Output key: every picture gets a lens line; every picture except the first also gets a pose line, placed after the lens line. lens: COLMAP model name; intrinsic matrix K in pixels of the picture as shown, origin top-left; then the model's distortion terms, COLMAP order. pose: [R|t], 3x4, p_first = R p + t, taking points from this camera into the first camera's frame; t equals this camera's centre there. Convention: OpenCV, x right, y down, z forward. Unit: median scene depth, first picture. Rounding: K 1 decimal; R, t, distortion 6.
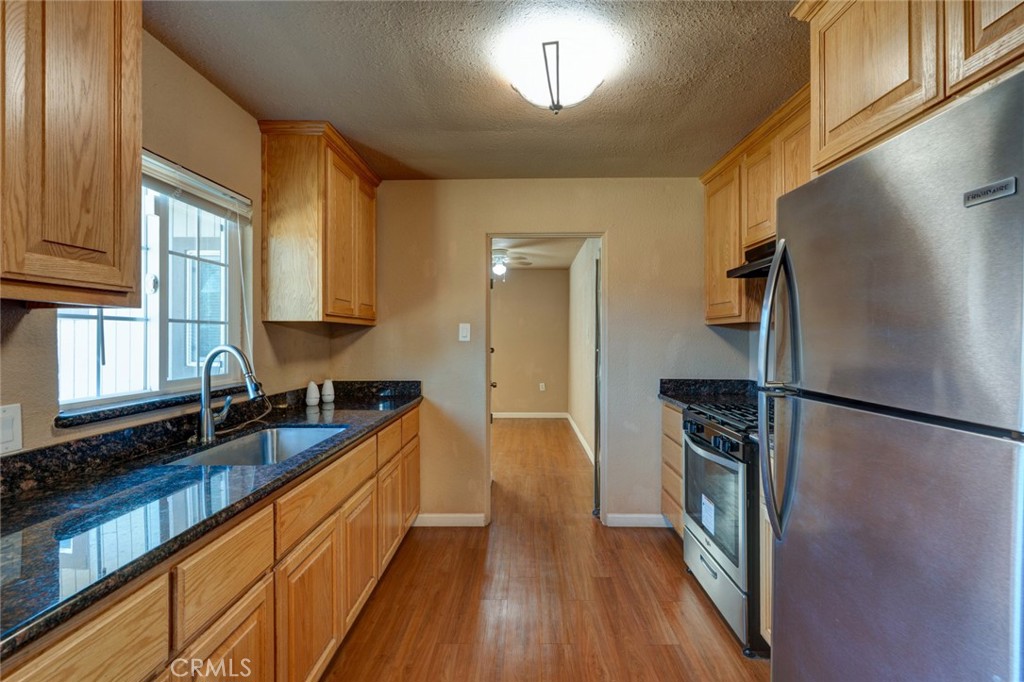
lens RADIAL K [[469.8, 0, 518.3], [0, 469.8, 335.2], [0, 0, 1]] dist [-0.009392, 0.004222]
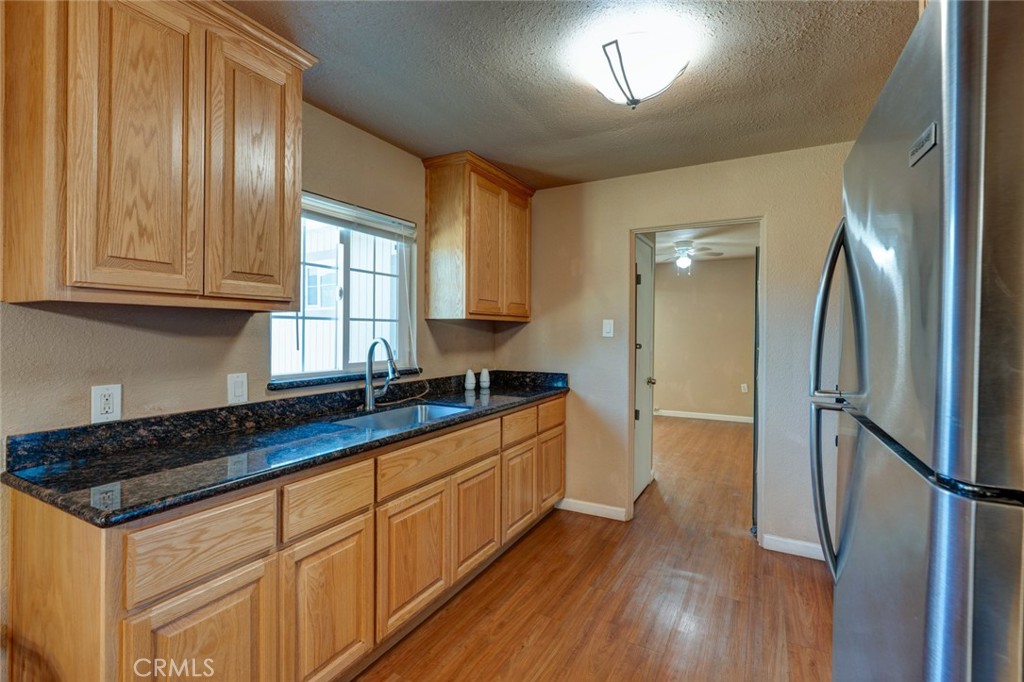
lens RADIAL K [[469.8, 0, 530.2], [0, 469.8, 329.4], [0, 0, 1]] dist [-0.009392, 0.004222]
pose [[0.887096, 0.004254, -0.461565, 0.308226], [-0.004962, 0.999988, -0.000319, -0.003690], [0.461558, 0.002573, 0.887107, 0.019205]]
